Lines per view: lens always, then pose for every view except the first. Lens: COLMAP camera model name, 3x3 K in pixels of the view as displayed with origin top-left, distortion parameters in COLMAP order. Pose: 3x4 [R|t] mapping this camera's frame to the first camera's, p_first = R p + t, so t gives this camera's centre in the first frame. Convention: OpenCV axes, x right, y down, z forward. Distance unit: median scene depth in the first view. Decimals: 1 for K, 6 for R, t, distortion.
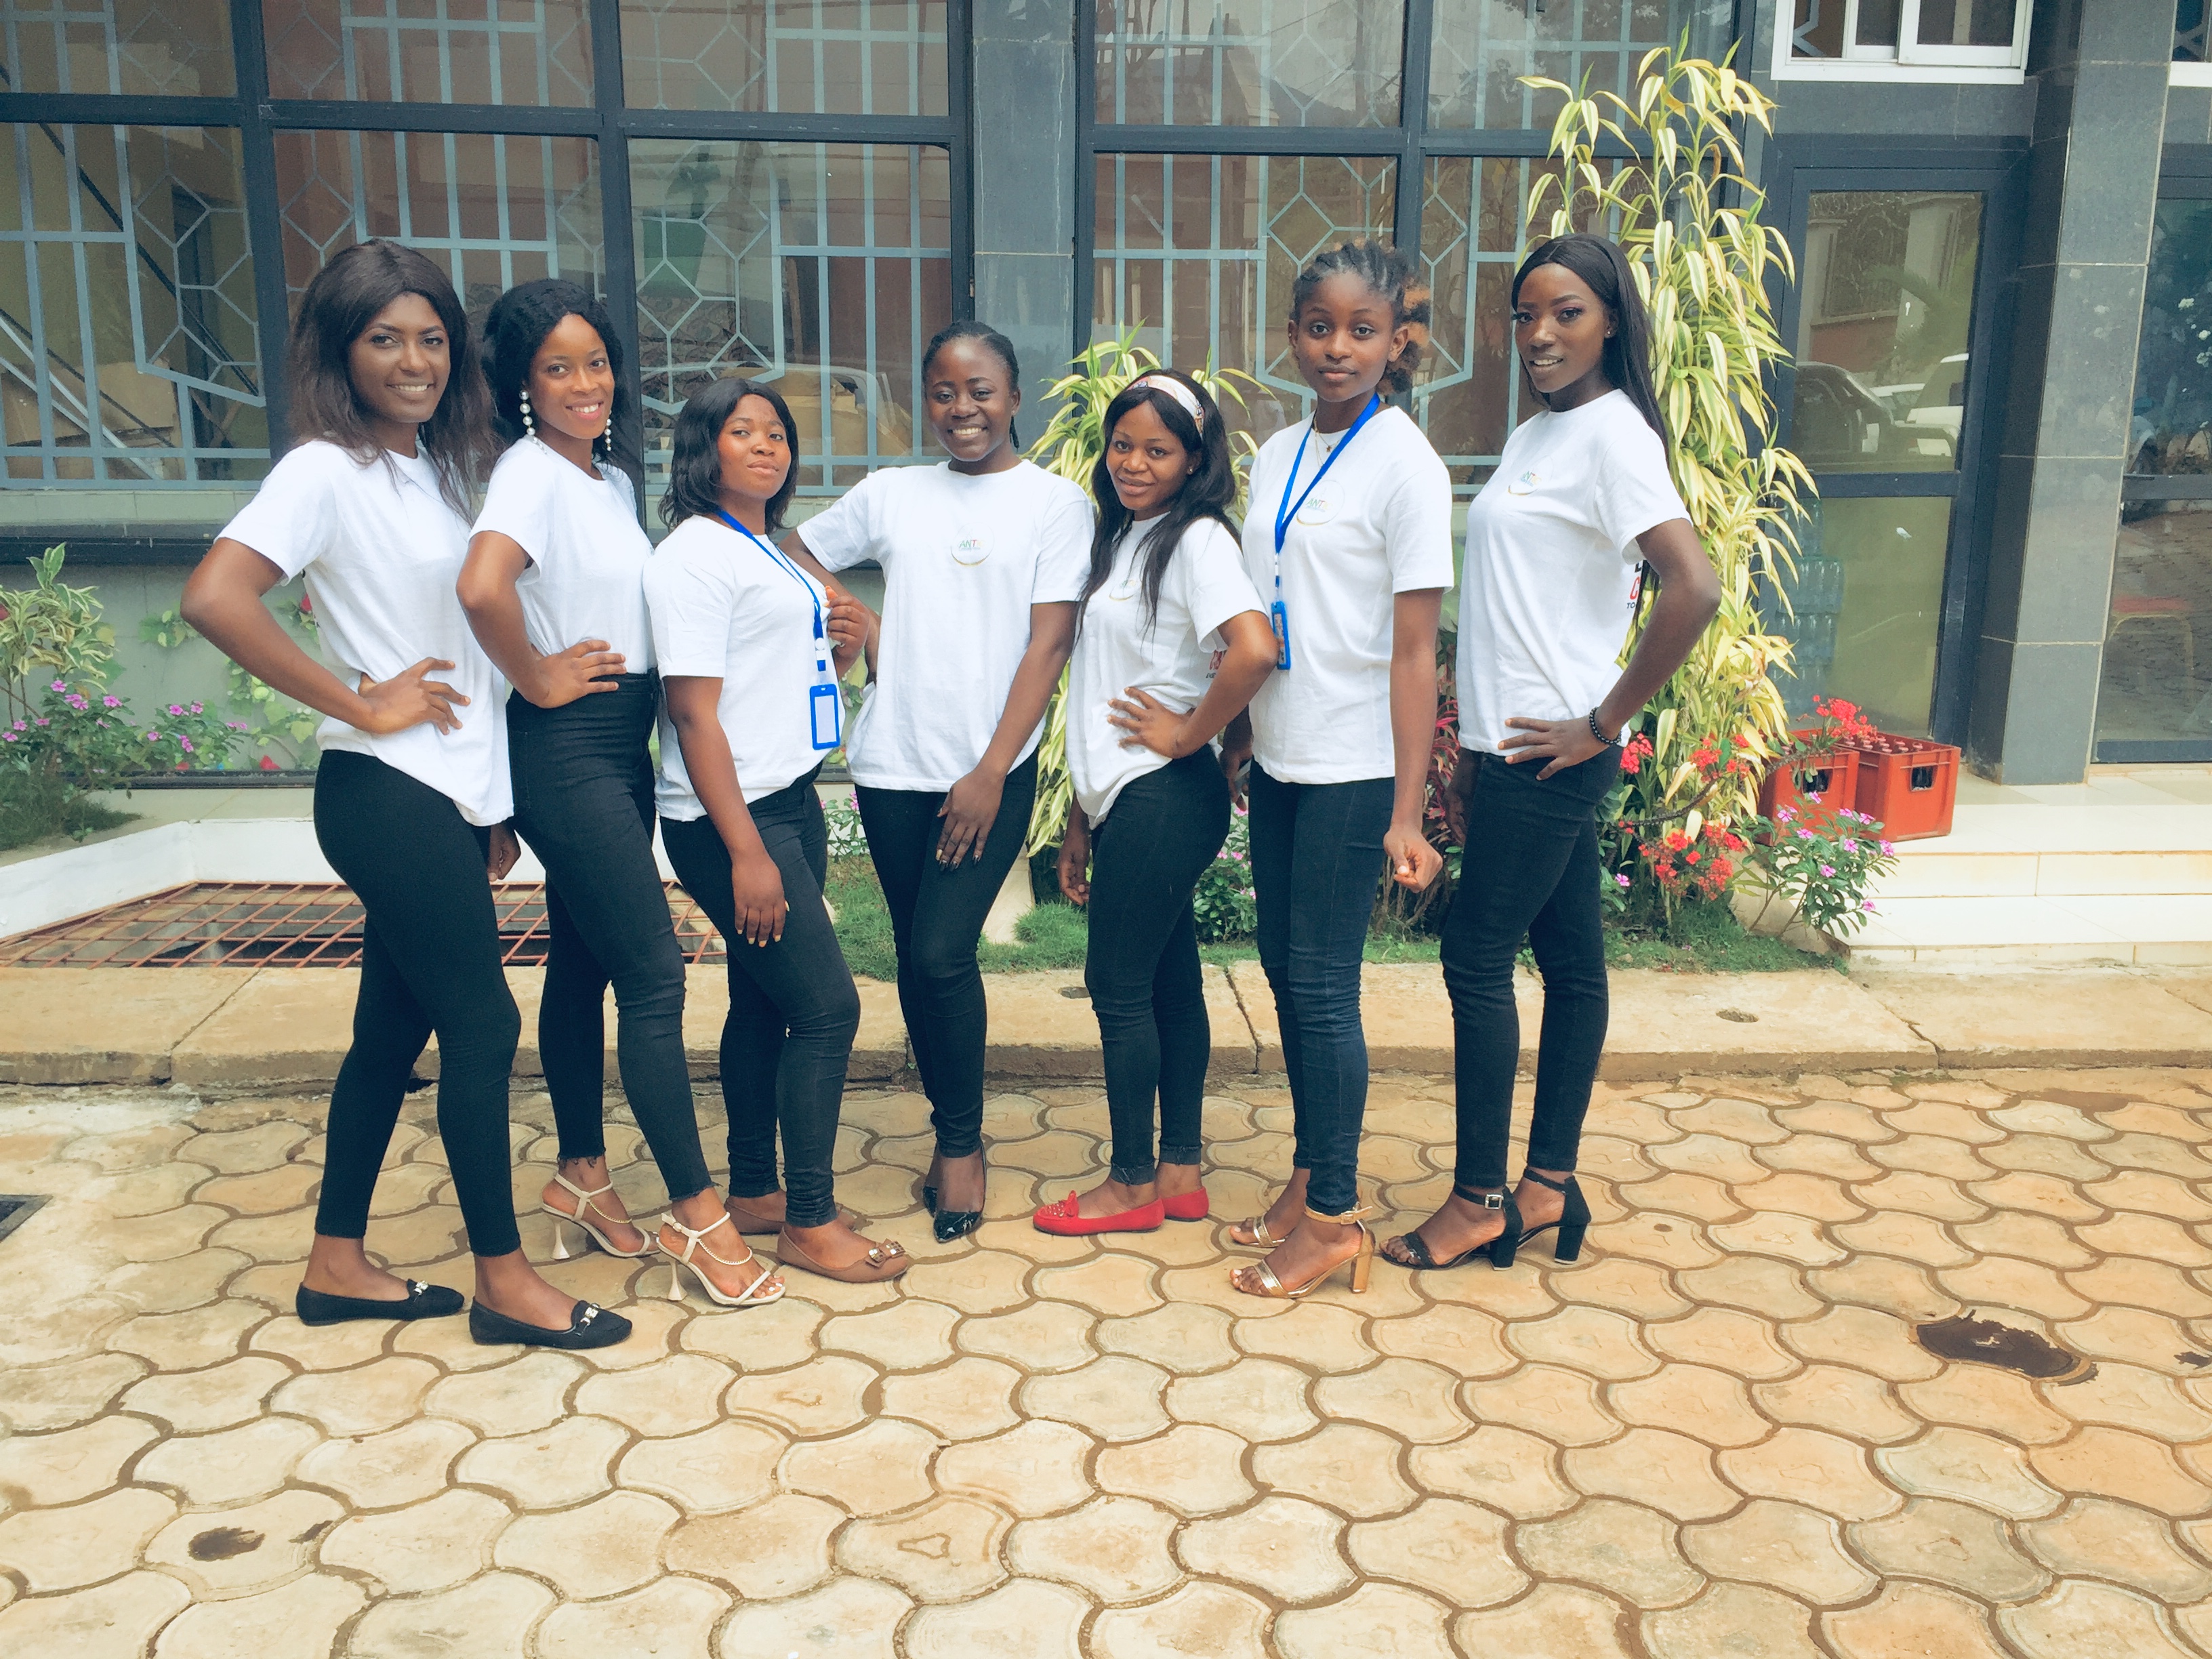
lens RADIAL K [[1891.2, 0, 1106.8], [0, 1891.2, 827.7], [0, 0, 1]] dist [0.127692, -0.153114]
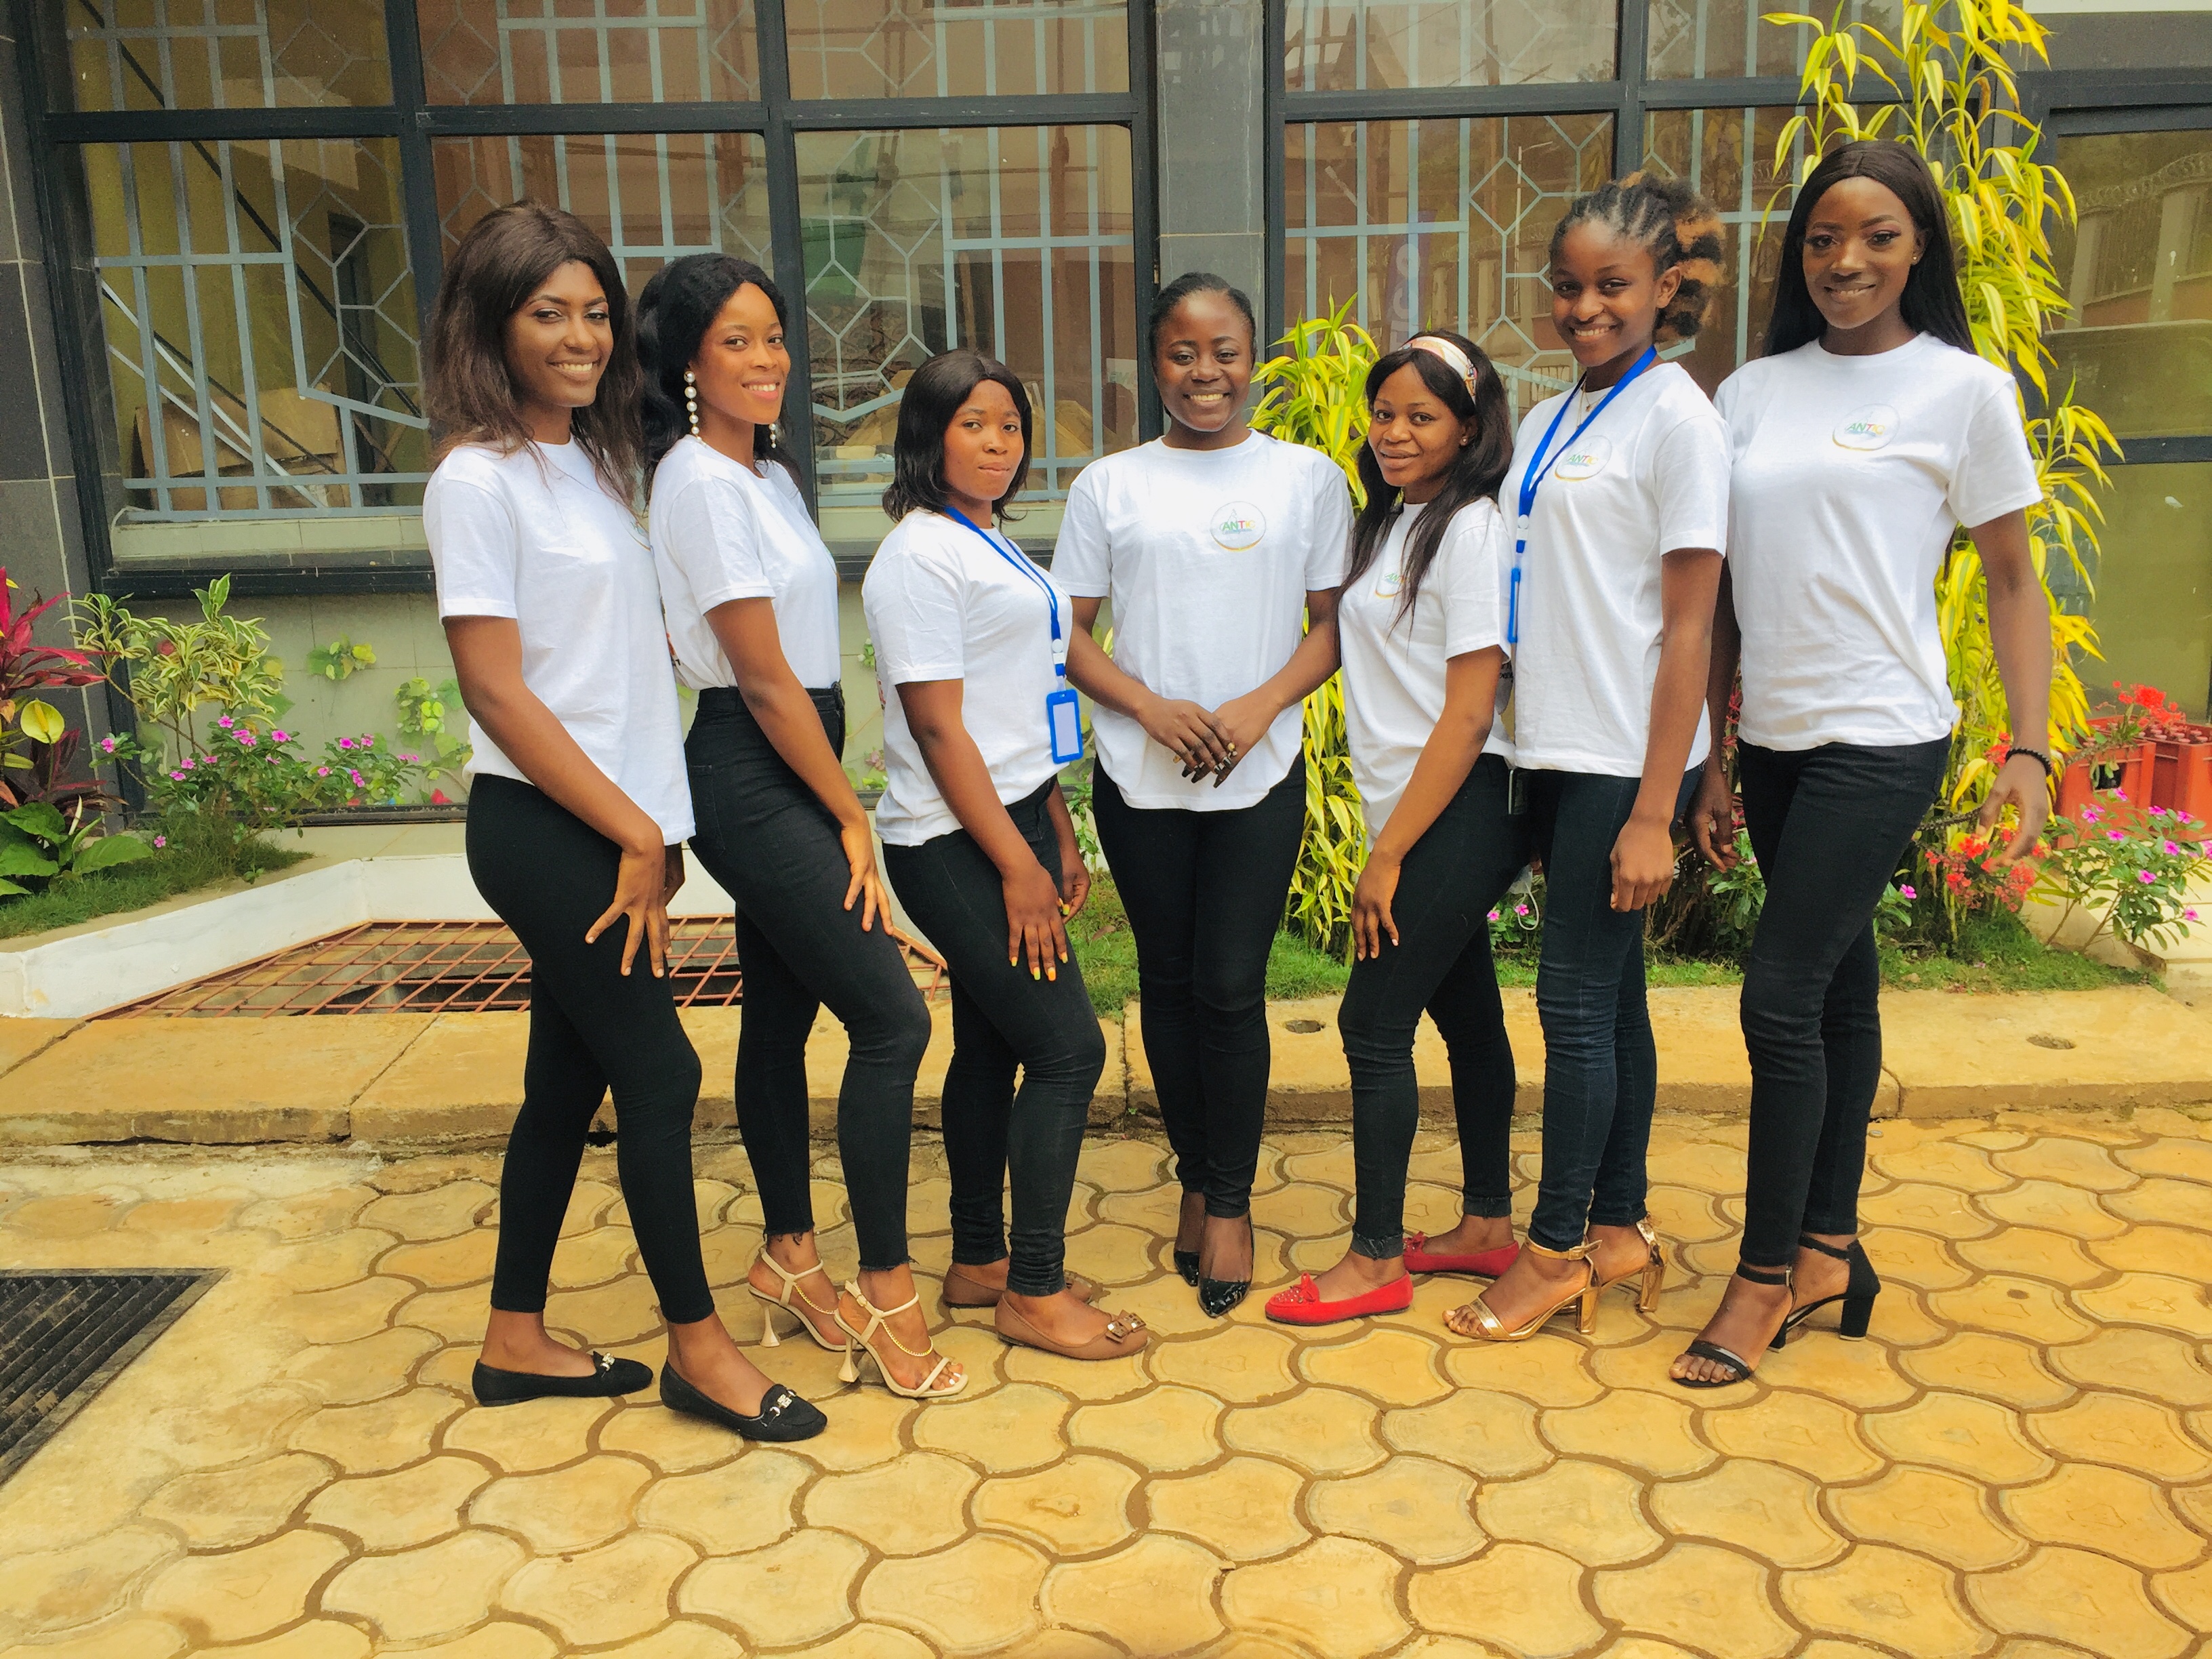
lens RADIAL K [[1816.3, 0, 1109.2], [0, 1816.3, 830.3], [0, 0, 1]] dist [0.119878, -0.136239]
pose [[0.998321, -0.022121, -0.053530, -0.065698], [0.021851, 0.999745, -0.005613, -0.005438], [0.053640, 0.004434, 0.998550, 0.124179]]
